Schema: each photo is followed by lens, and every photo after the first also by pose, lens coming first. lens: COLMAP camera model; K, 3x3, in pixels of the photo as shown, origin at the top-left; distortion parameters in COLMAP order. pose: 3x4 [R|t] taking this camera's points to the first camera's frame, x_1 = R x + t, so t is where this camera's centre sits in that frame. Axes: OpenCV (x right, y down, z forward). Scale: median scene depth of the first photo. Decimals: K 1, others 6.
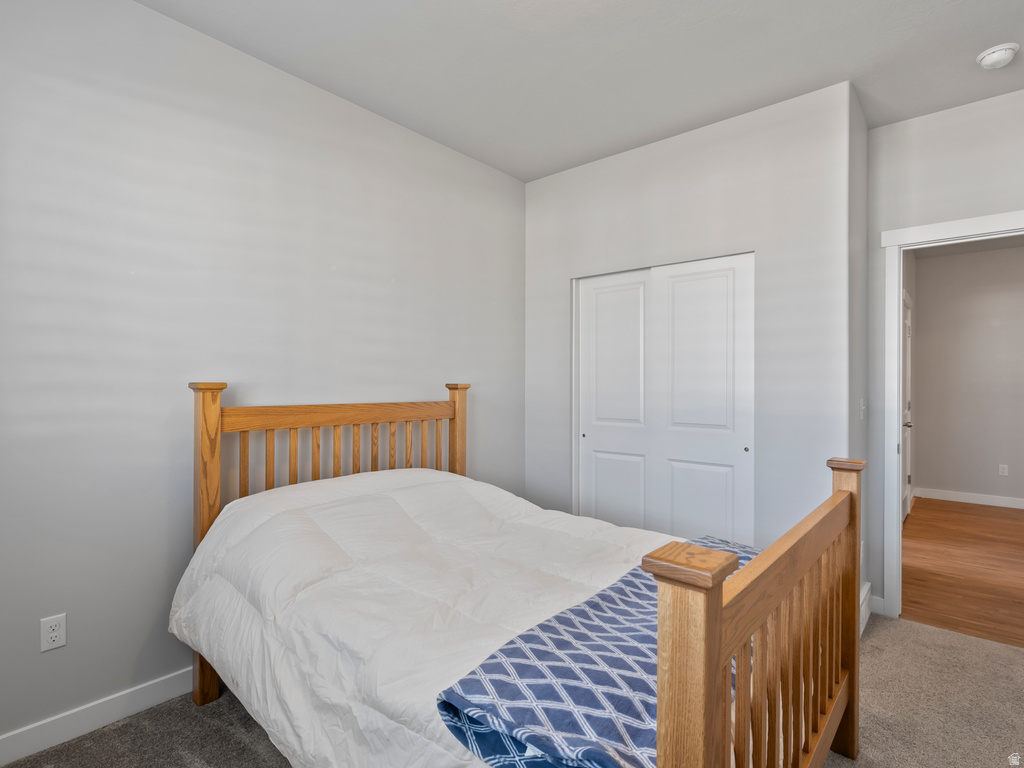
lens RADIAL K [[521.9, 0, 513.4], [0, 521.9, 385.7], [0, 0, 1]] dist [-0.002564, 0.001025]
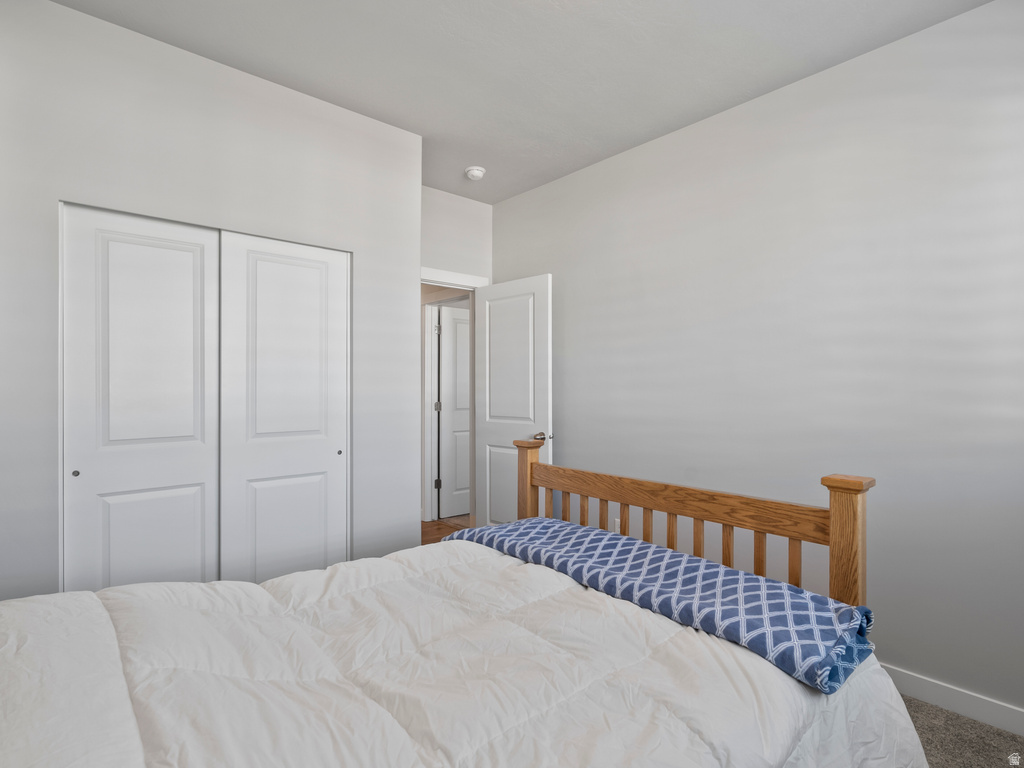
lens RADIAL K [[521.9, 0, 513.4], [0, 521.9, 385.7], [0, 0, 1]] dist [-0.002564, 0.001025]
pose [[0.150733, 0.001708, 0.988573, -0.465624], [0.009036, 0.999954, -0.003106, 0.003746], [-0.988533, 0.009401, 0.150711, 0.534070]]
